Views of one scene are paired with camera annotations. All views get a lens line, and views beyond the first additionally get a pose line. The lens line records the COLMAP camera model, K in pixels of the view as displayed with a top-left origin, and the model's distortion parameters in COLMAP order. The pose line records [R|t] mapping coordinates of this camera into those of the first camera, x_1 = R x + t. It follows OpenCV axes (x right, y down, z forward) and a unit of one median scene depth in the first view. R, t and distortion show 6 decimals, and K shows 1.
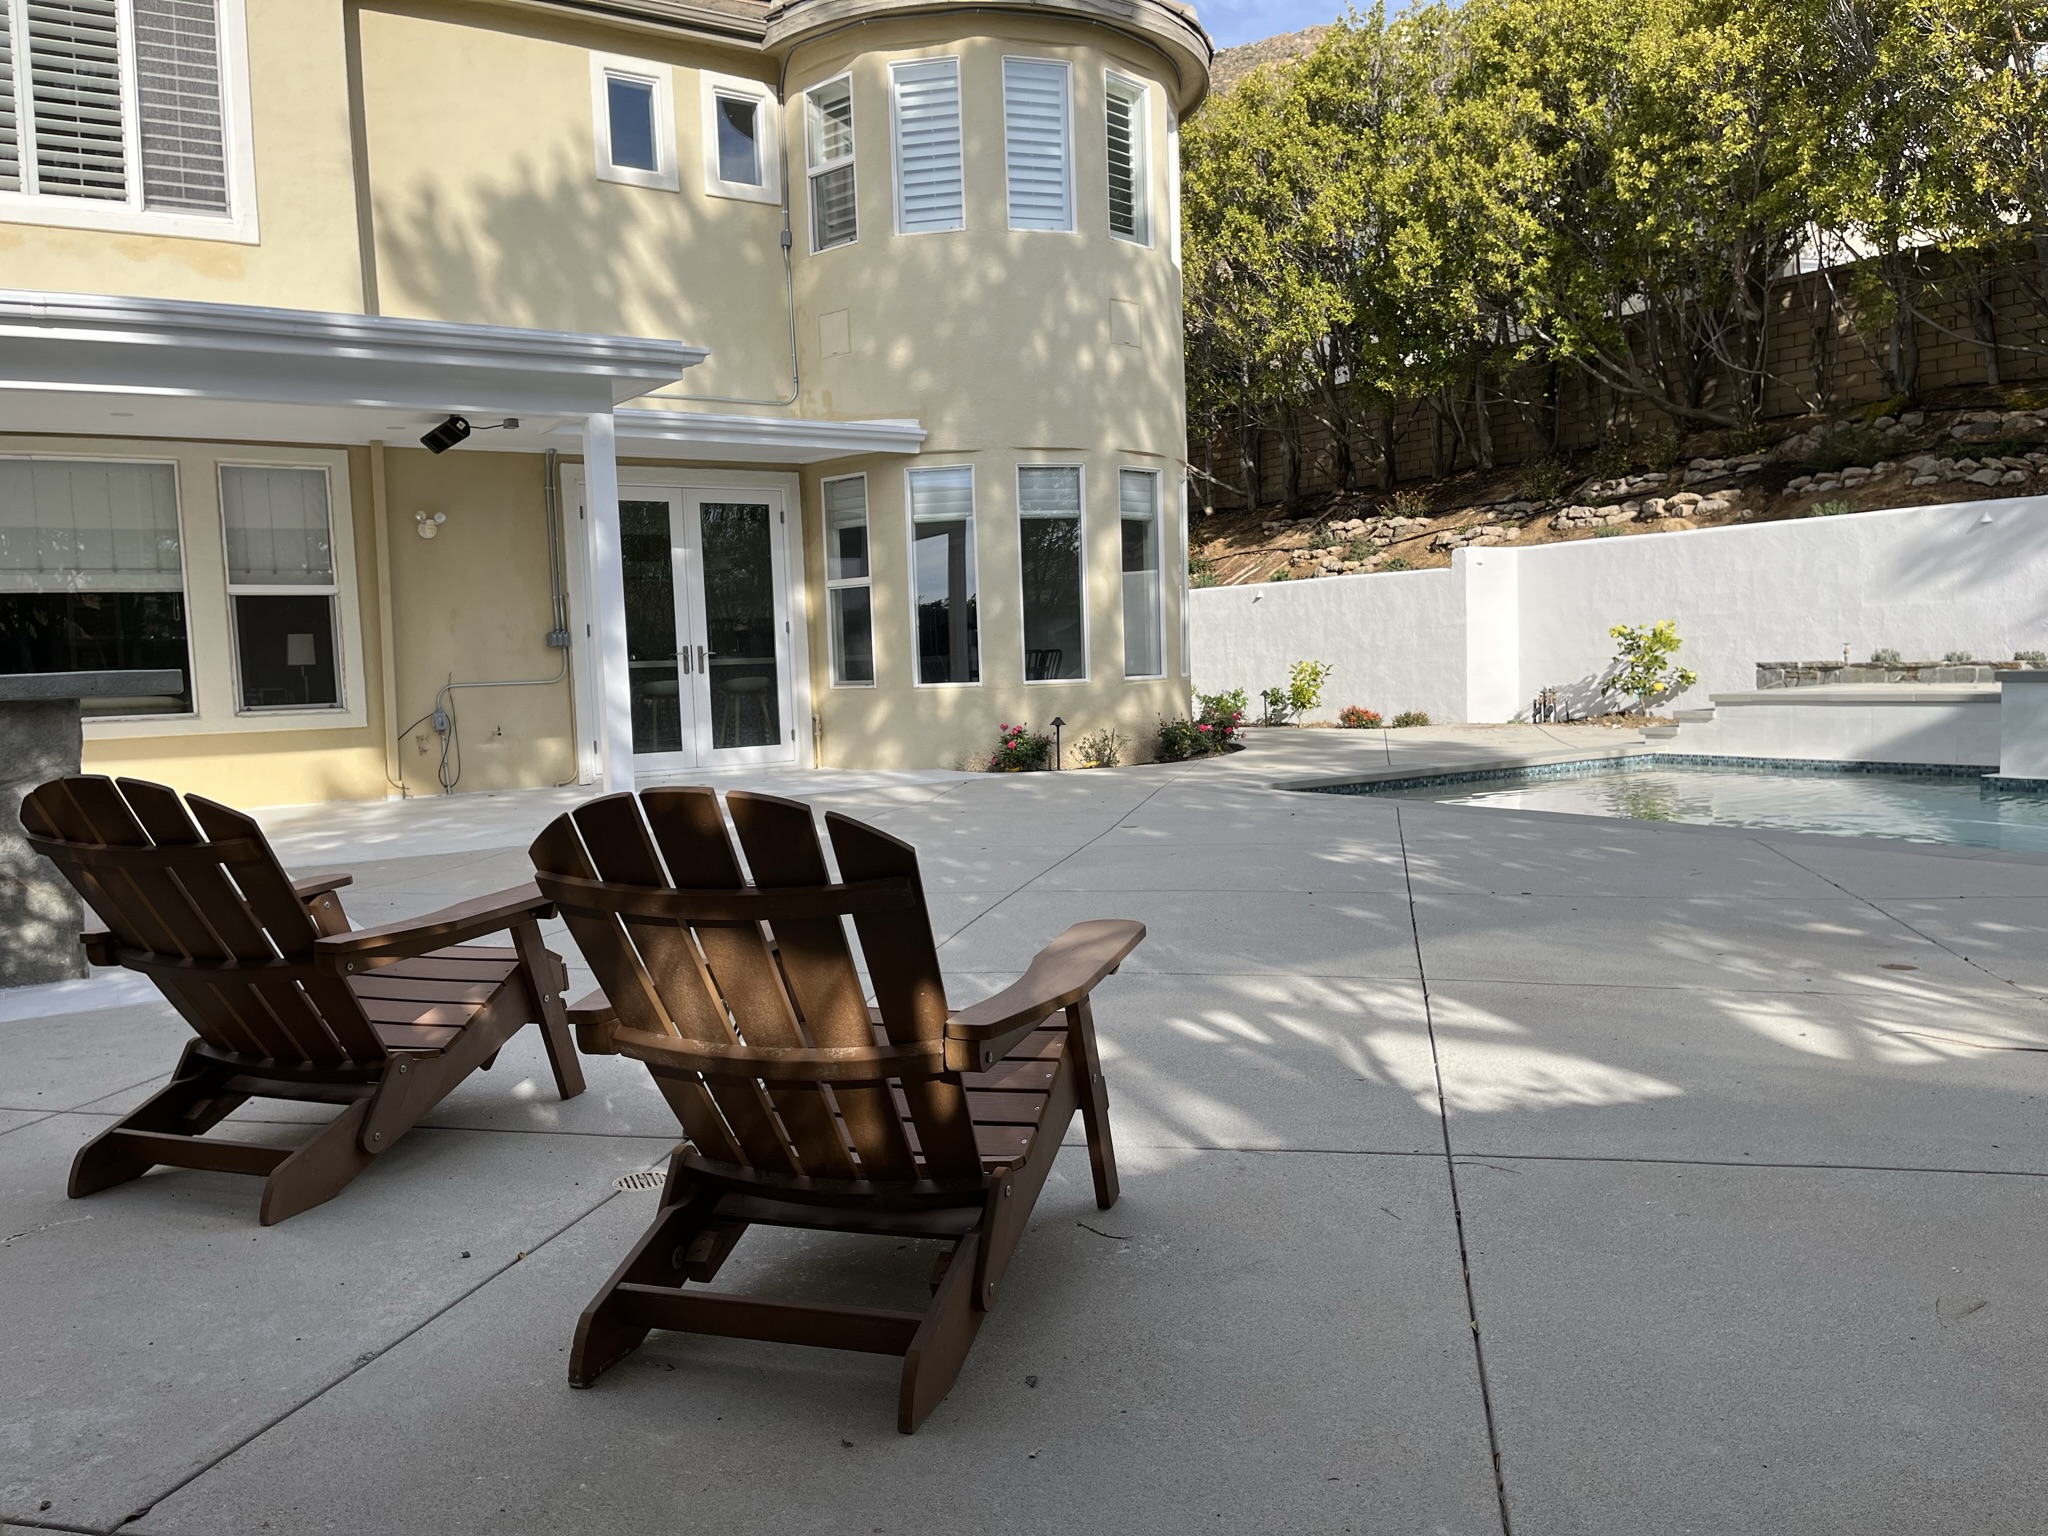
lens RADIAL K [[1540.4, 0, 1022.8], [0, 1540.4, 753.8], [0, 0, 1]] dist [0.075214, -0.093881]
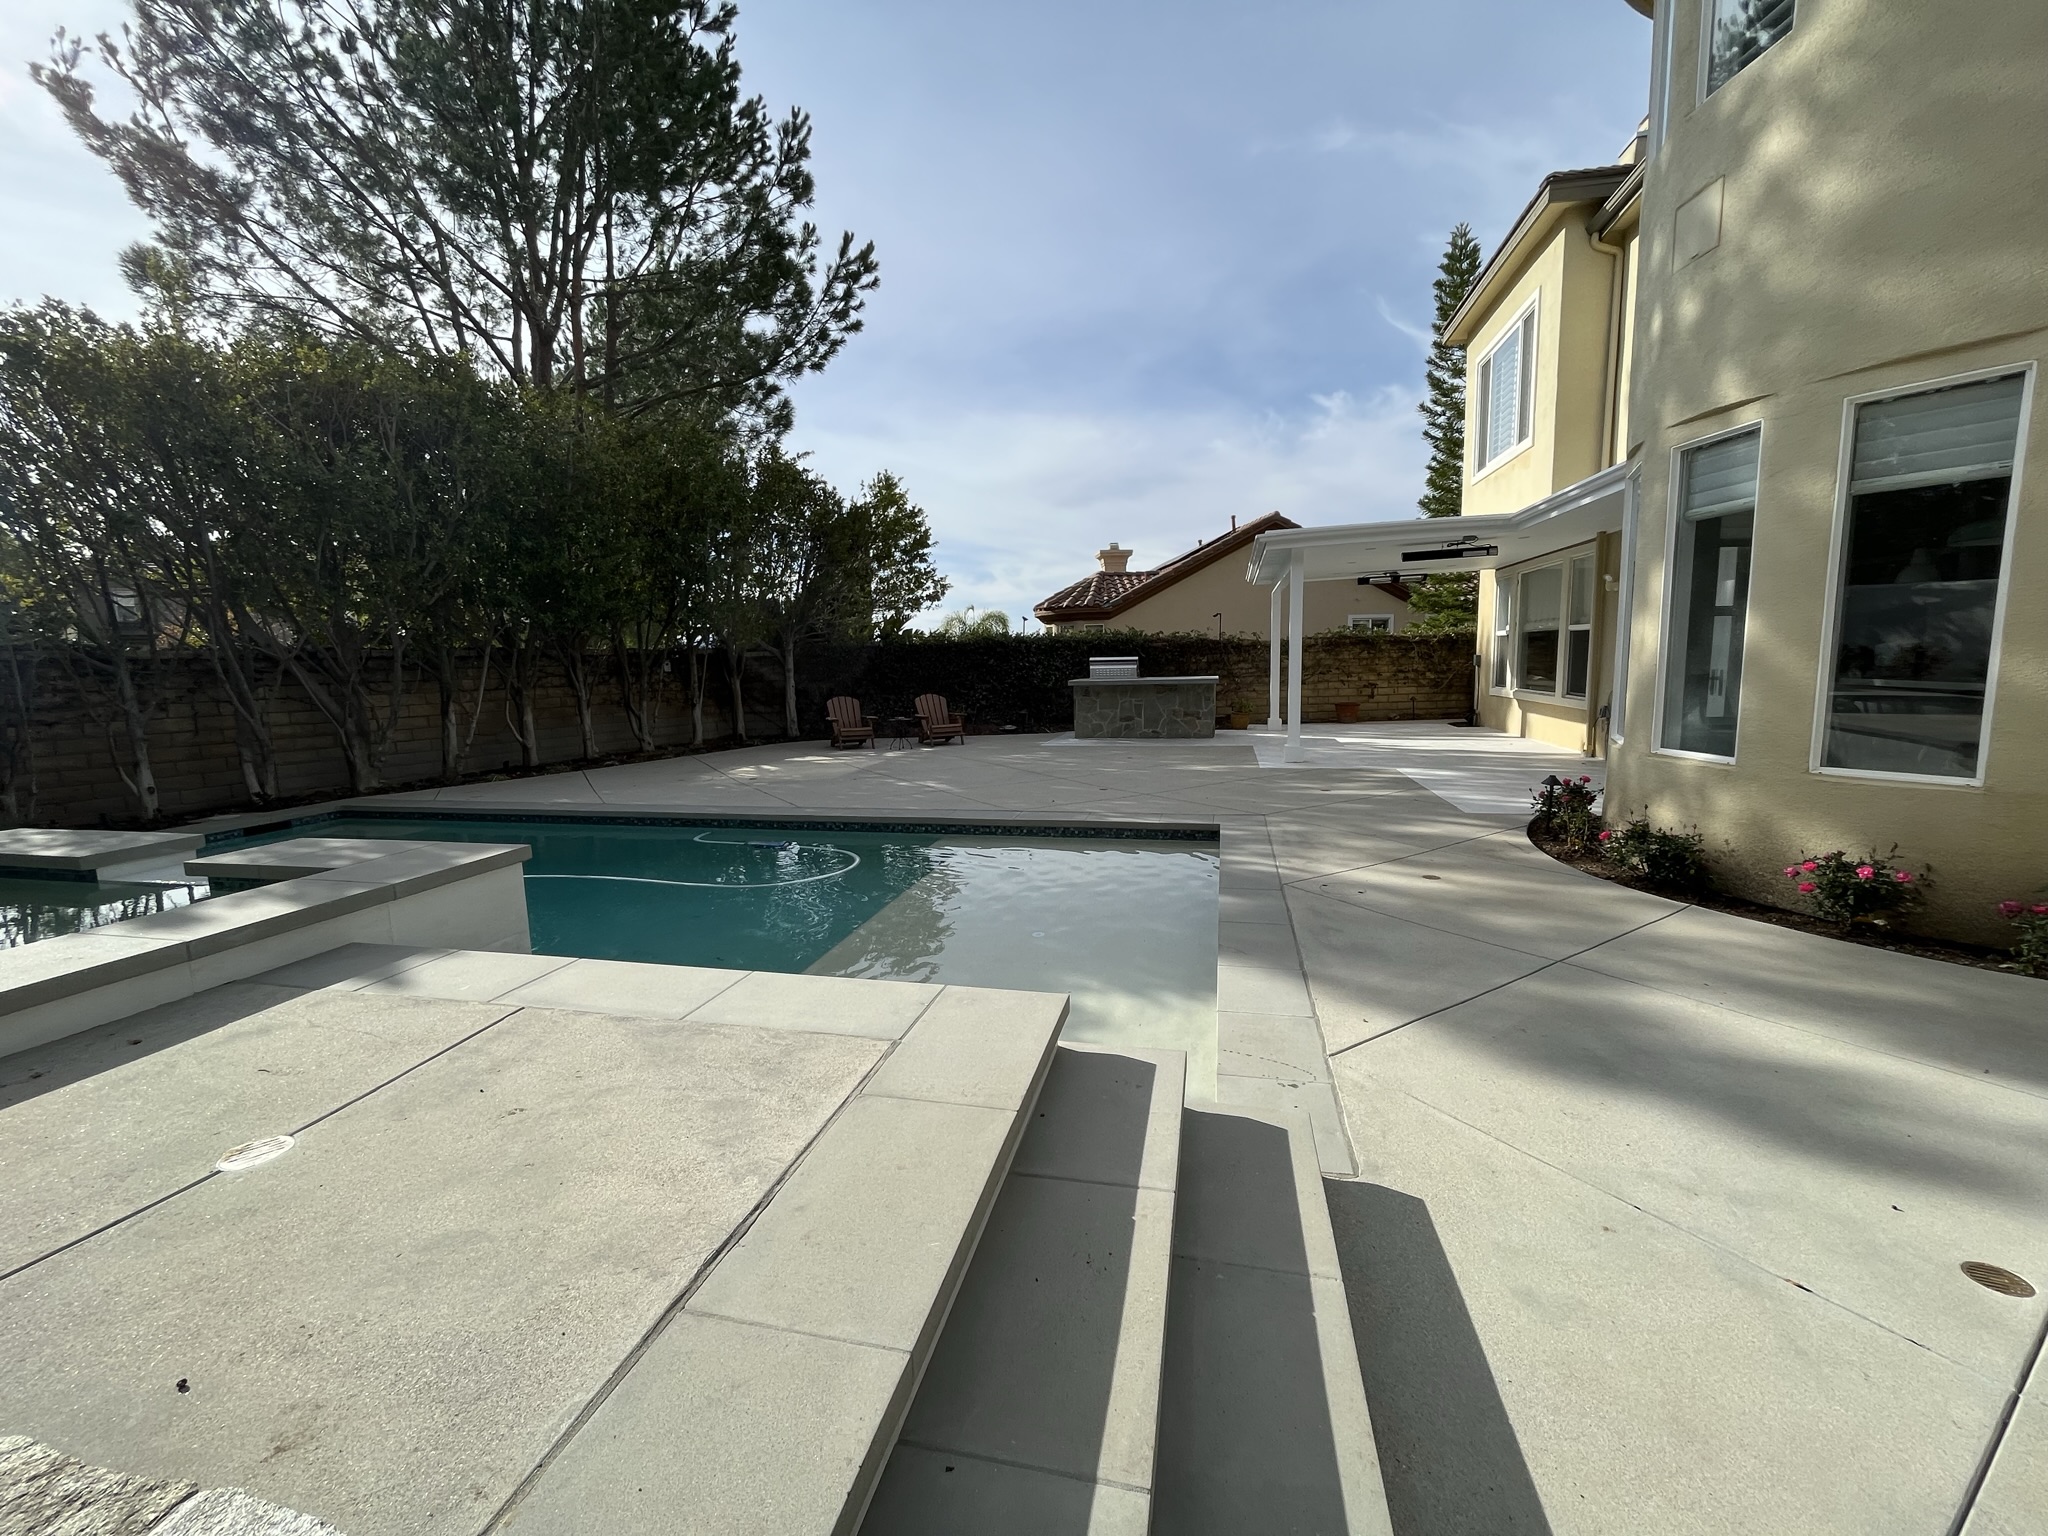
lens RADIAL K [[826.8, 0, 1031.0], [0, 826.8, 765.1], [0, 0, 1]] dist [-0.002468, -0.000100]
pose [[-0.707910, 0.143187, -0.691636, 0.568357], [0.004480, 0.980126, 0.198326, -0.126833], [0.706288, 0.137299, -0.694483, 1.111255]]
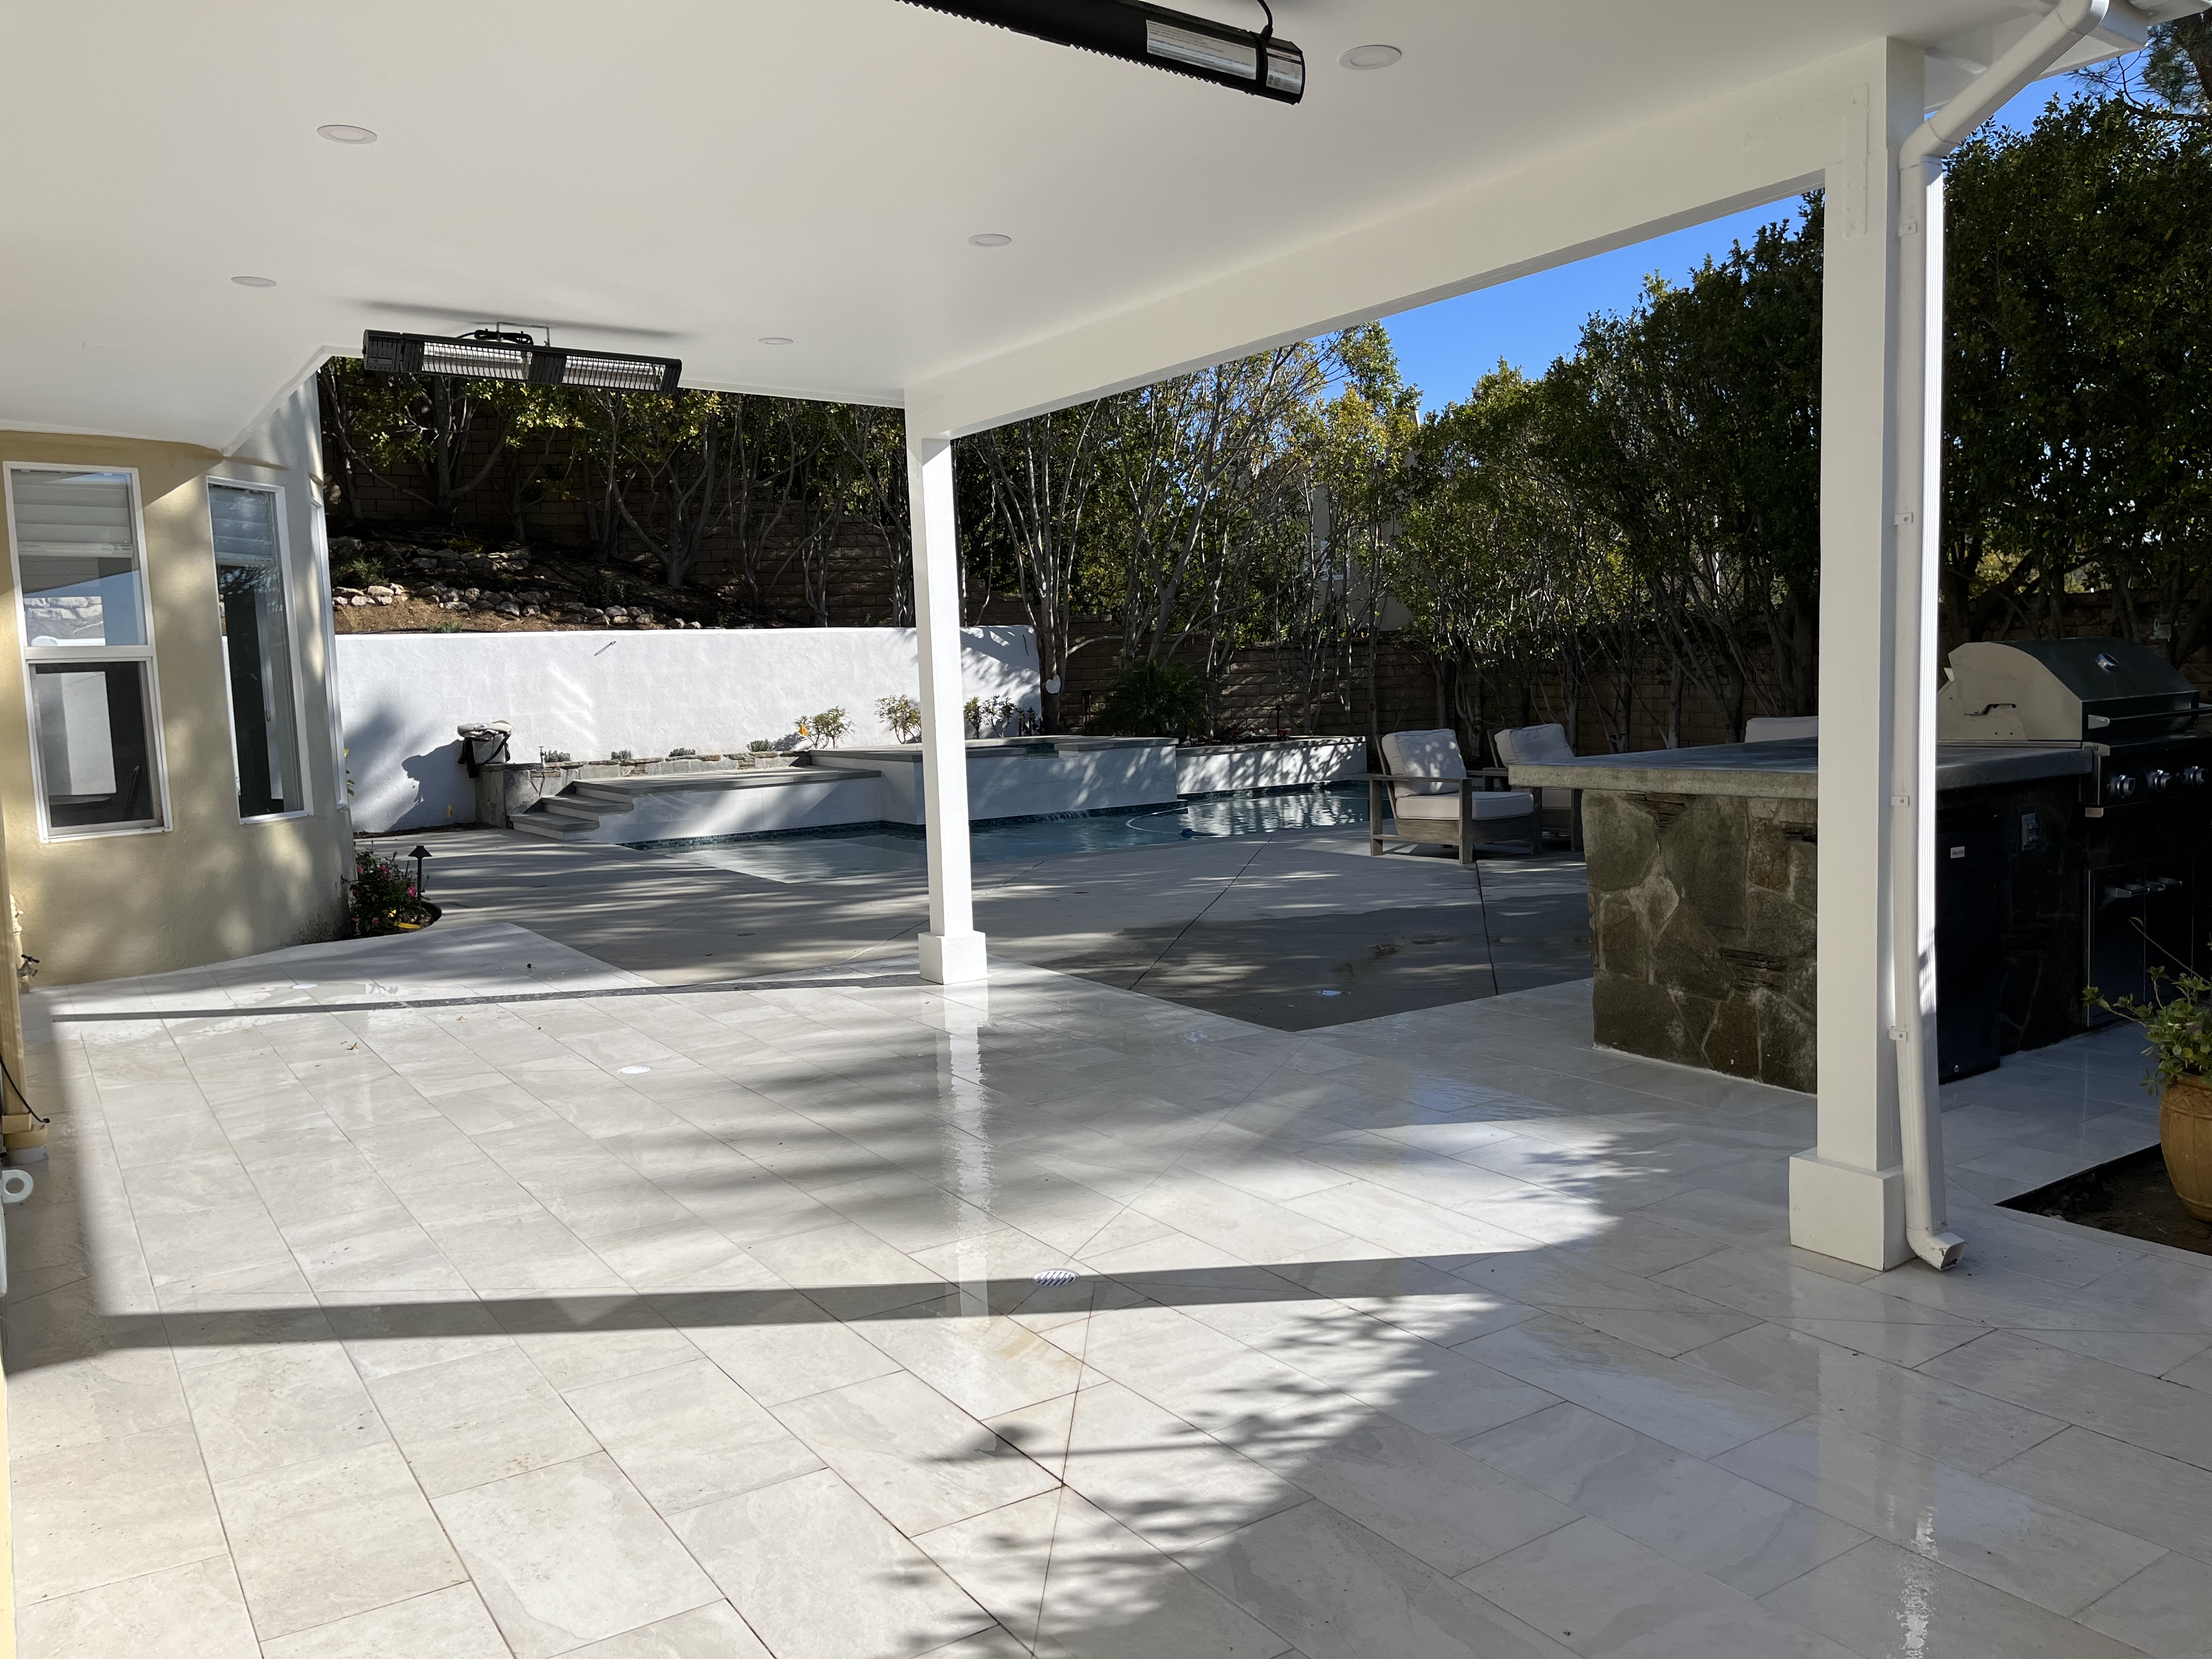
lens RADIAL K [[1663.8, 0, 1093.8], [0, 1663.8, 843.0], [0, 0, 1]] dist [0.075214, -0.093881]
pose [[-0.014462, -0.068703, 0.997532, -0.784302], [0.100177, 0.992518, 0.069810, -0.050348], [-0.994865, 0.100939, -0.007471, 0.672898]]
